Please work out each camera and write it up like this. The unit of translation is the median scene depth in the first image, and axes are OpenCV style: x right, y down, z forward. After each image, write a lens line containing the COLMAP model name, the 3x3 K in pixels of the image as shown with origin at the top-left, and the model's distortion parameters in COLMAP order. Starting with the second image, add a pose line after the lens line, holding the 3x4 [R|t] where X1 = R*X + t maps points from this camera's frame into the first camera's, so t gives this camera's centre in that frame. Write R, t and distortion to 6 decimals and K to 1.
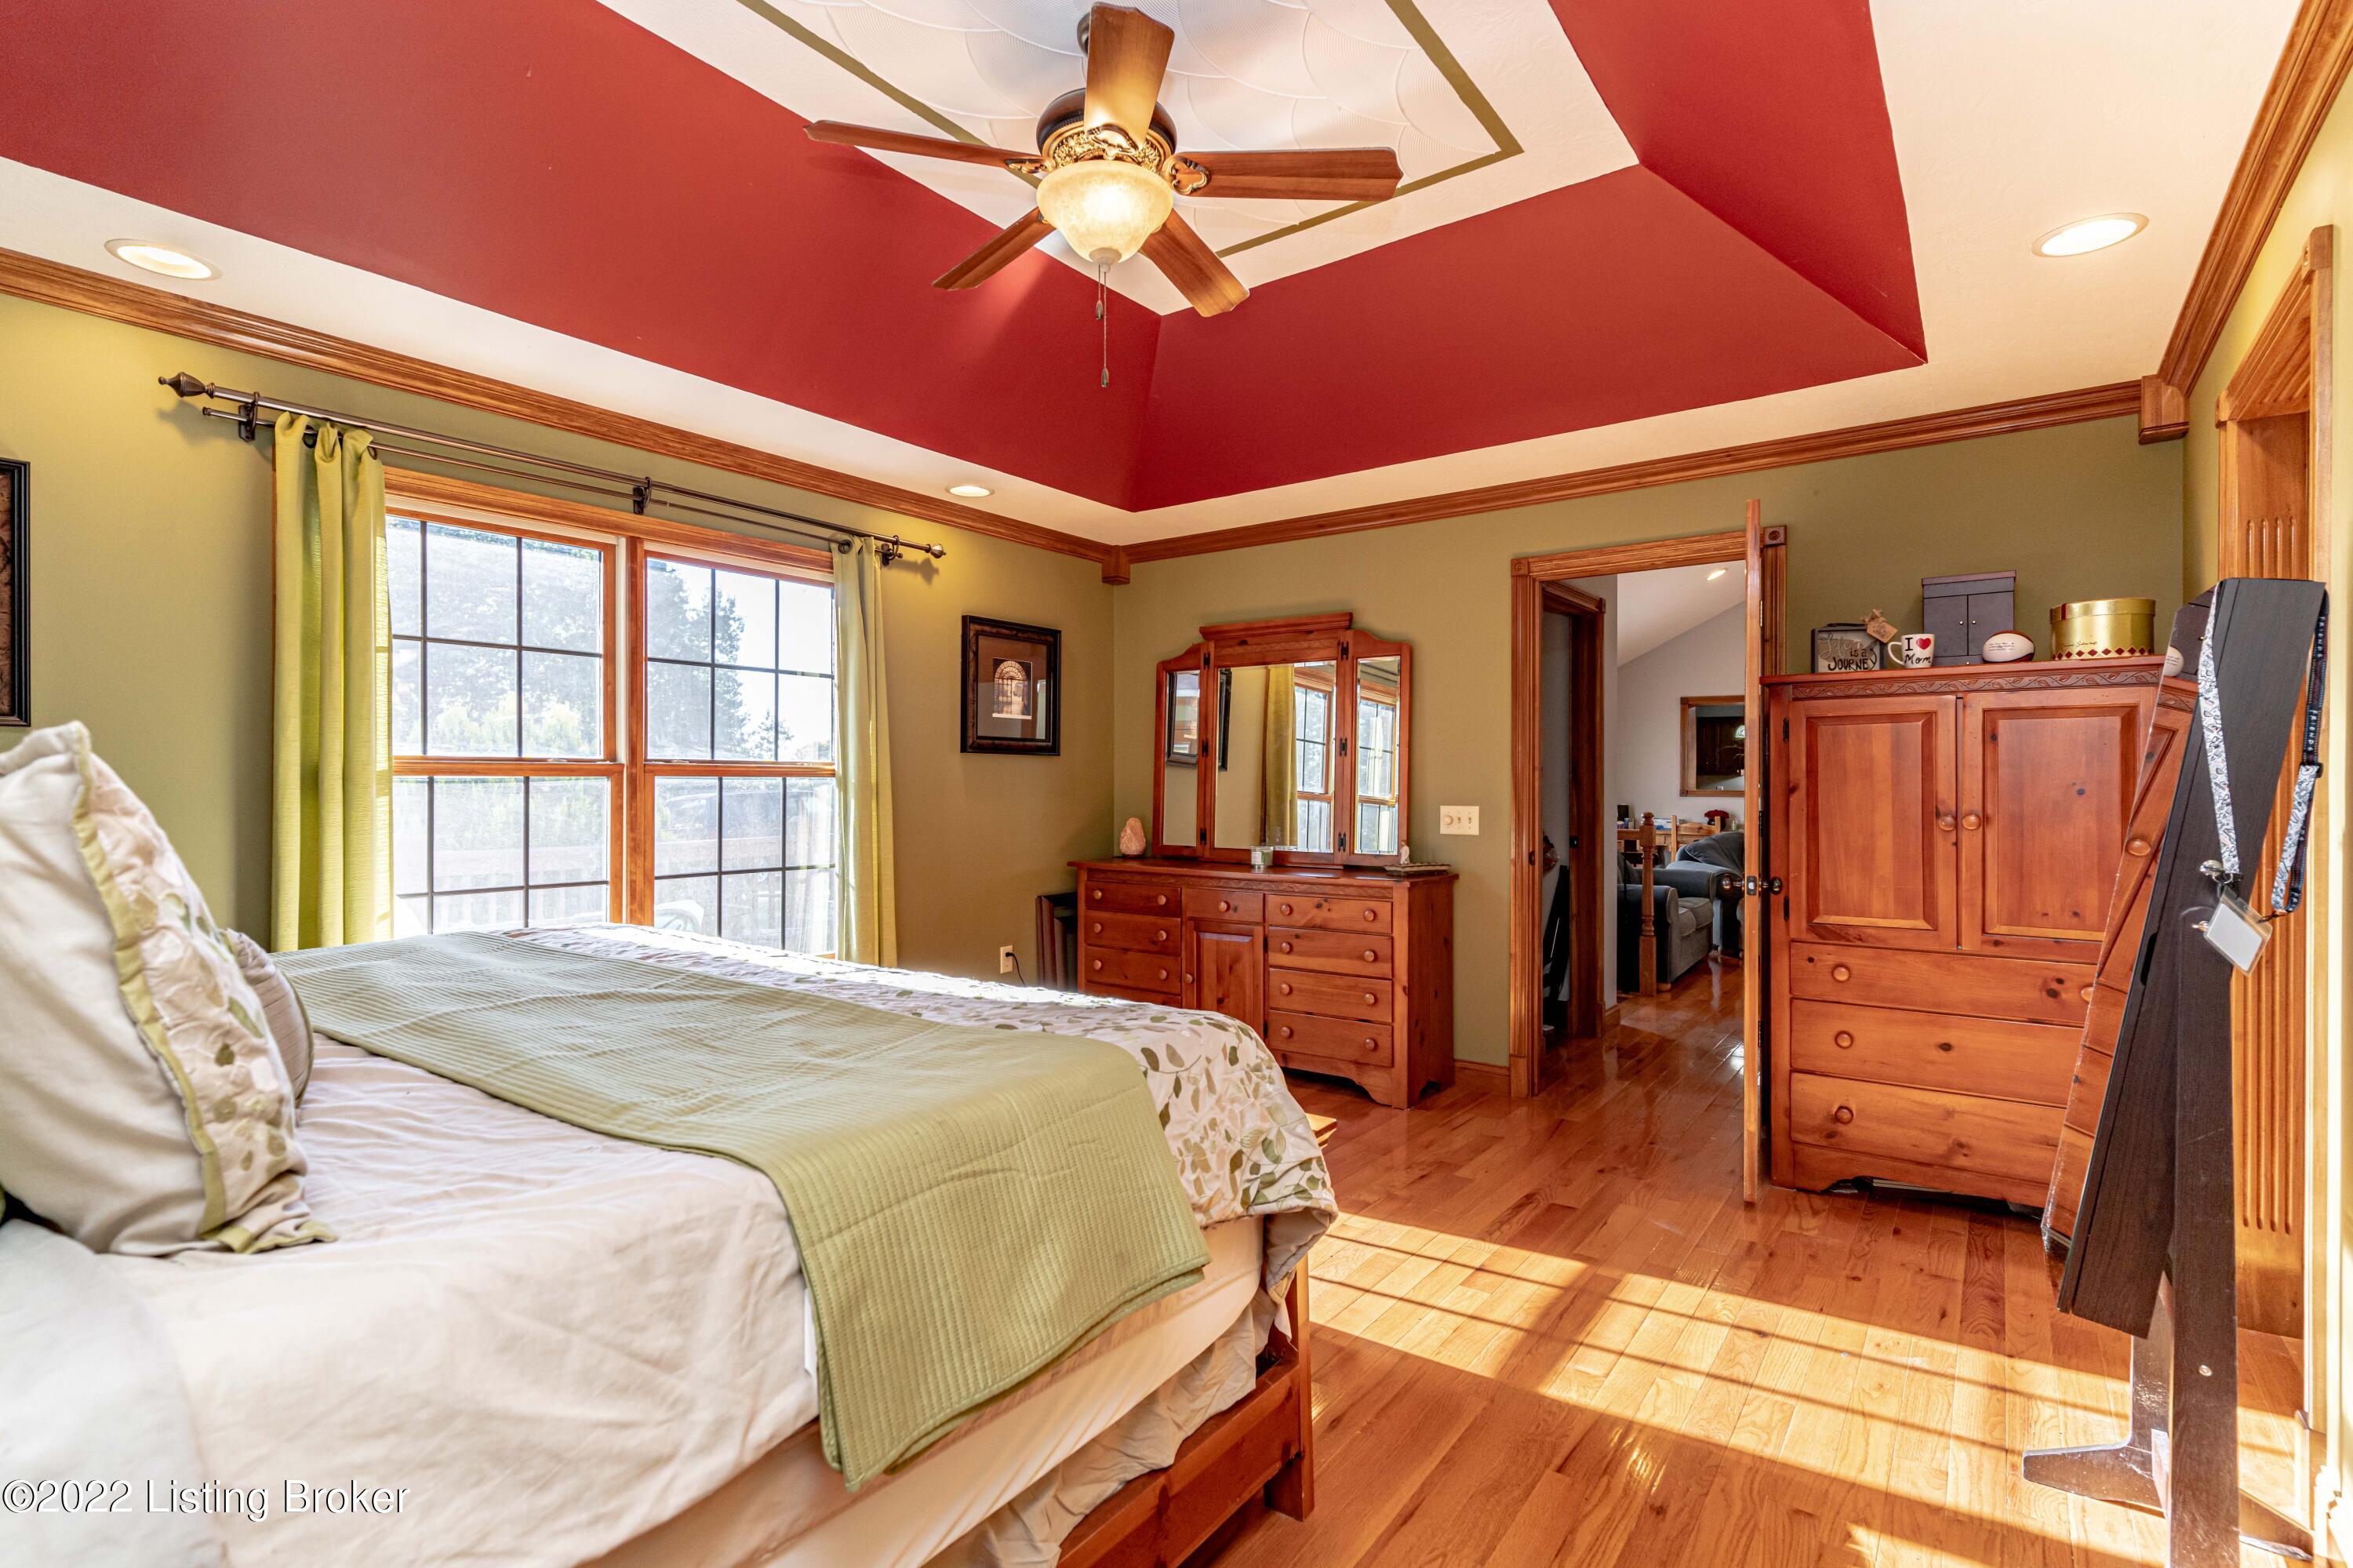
lens RADIAL K [[1117.6, 0, 1168.8], [0, 1117.6, 783.7], [0, 0, 1]] dist [0.002391, -0.000036]
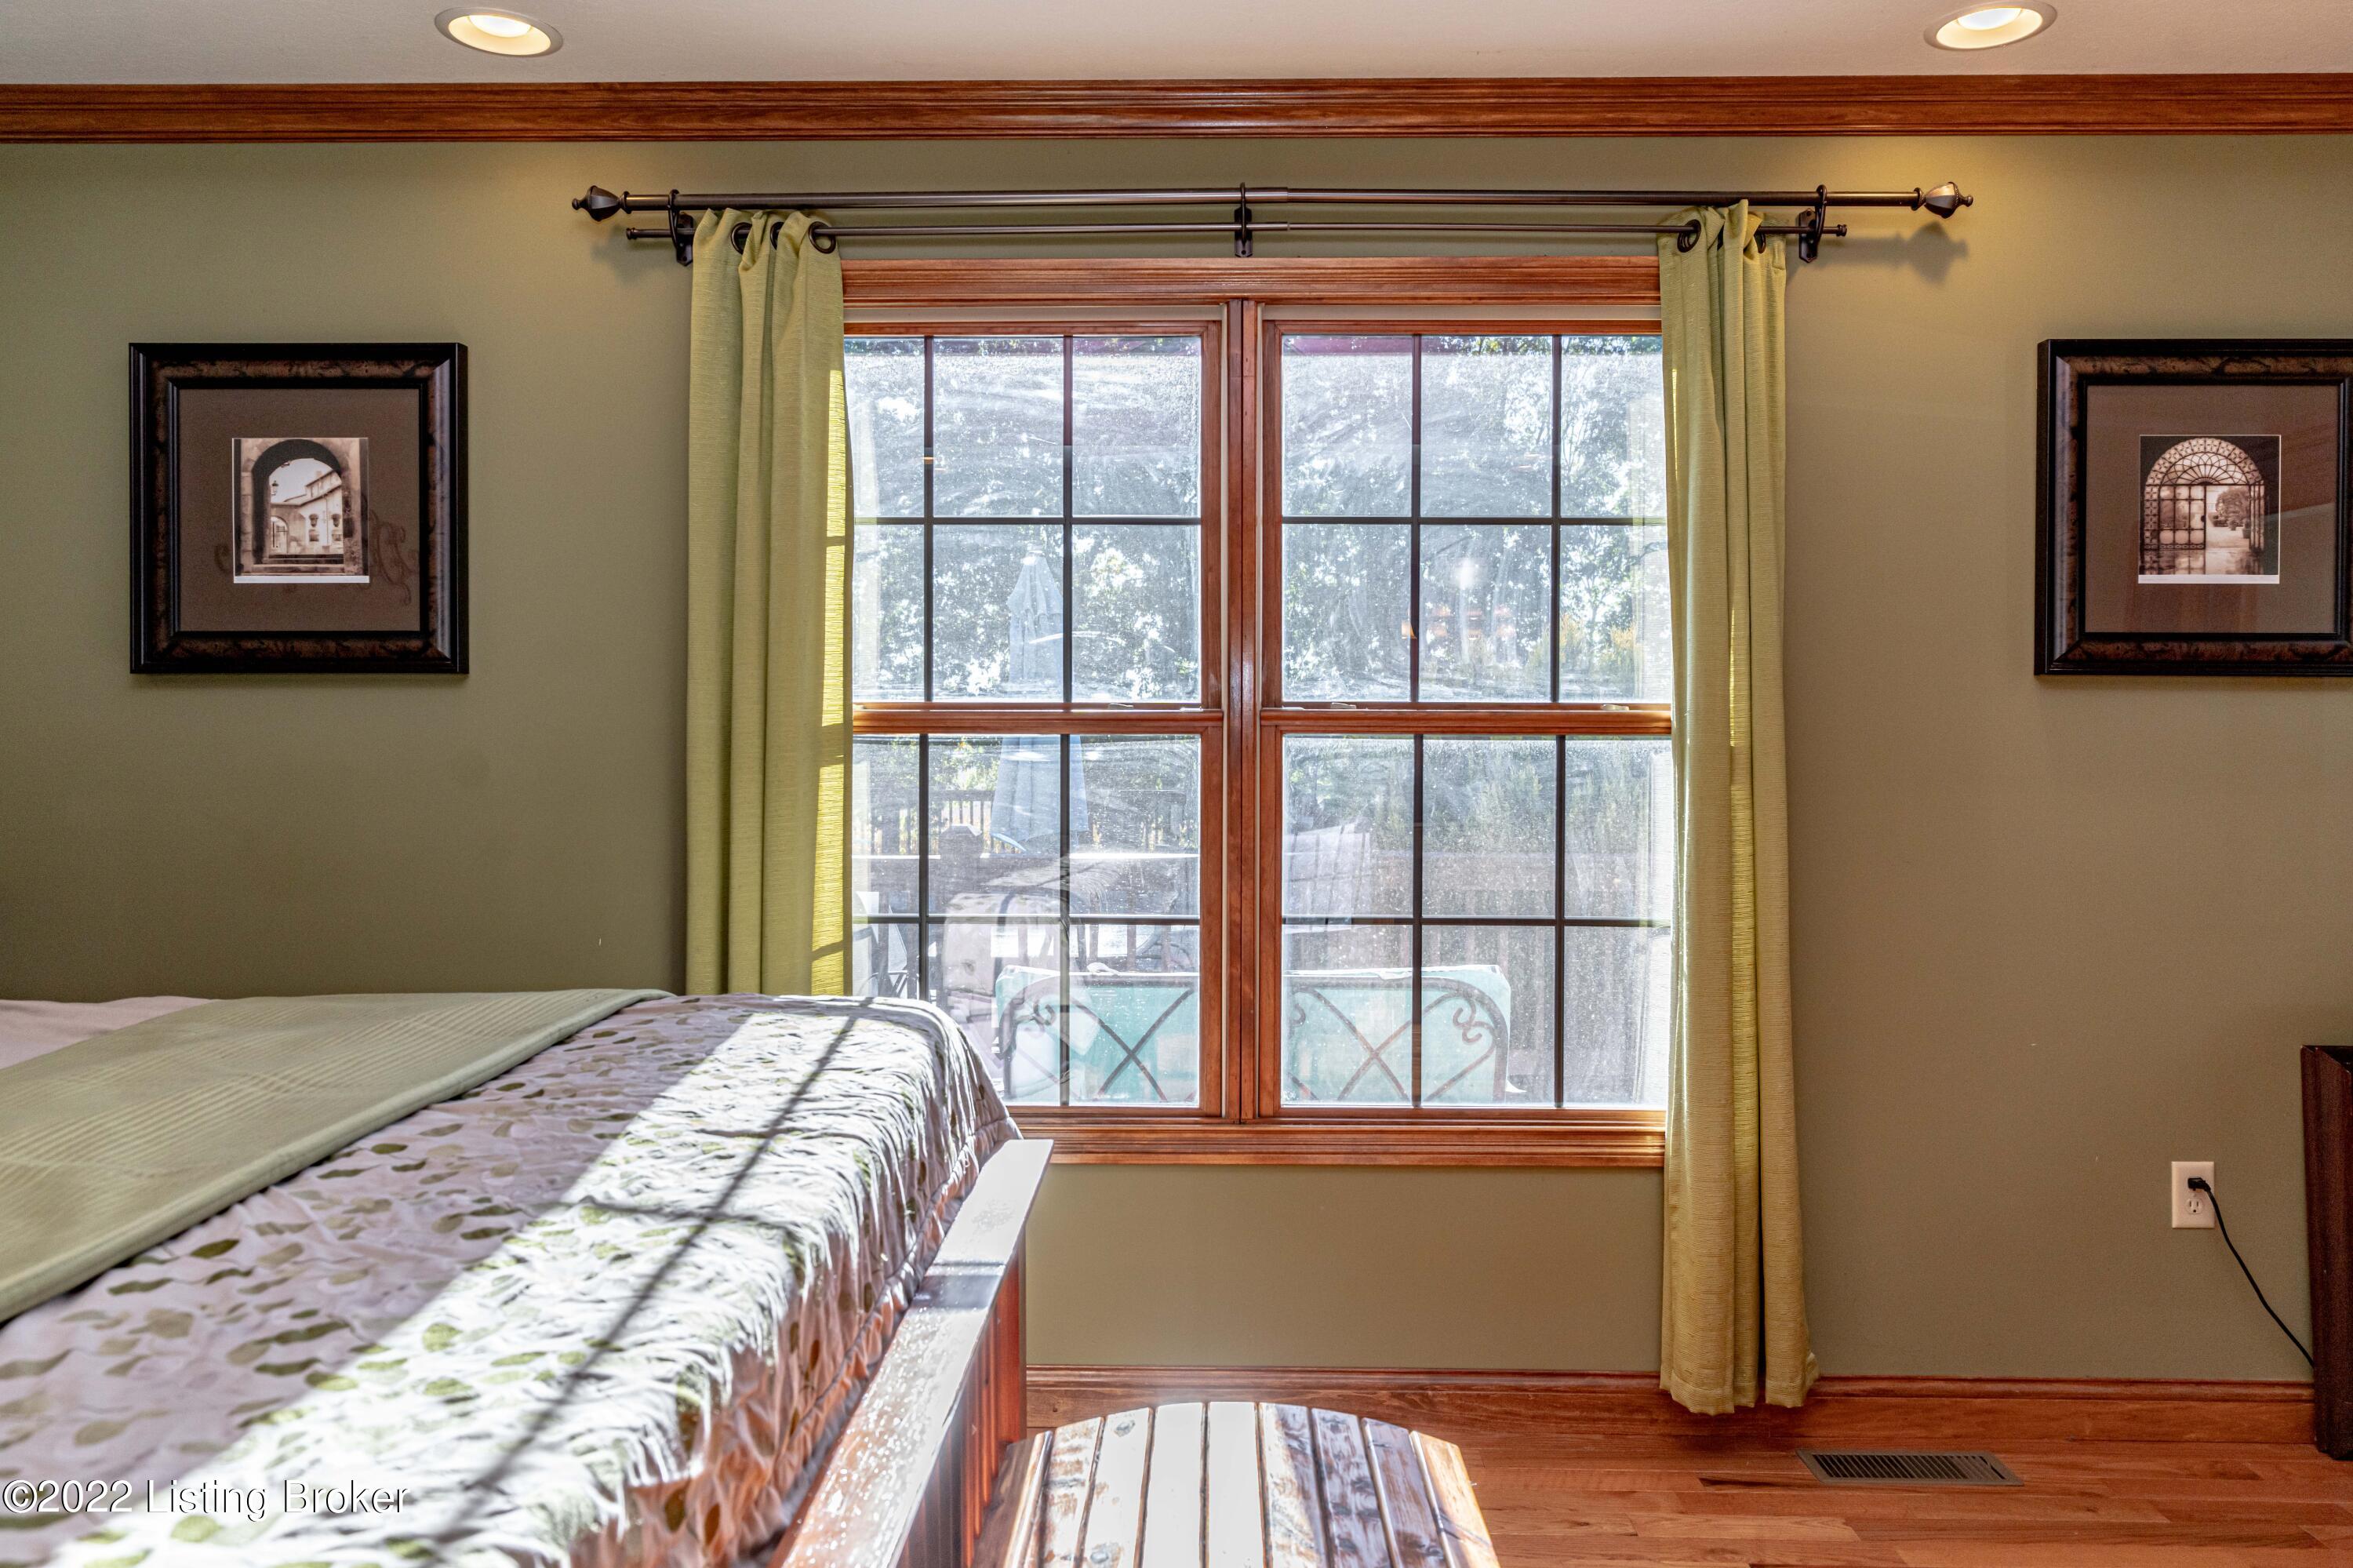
lens RADIAL K [[1926.2, 0, 1175.9], [0, 1926.2, 749.3], [0, 0, 1]] dist [0.006826, 0.003391]
pose [[0.576250, 0.005300, -0.817256, 0.252172], [-0.003773, 0.999986, 0.003824, -0.002366], [0.817264, 0.000880, 0.576262, 0.384463]]
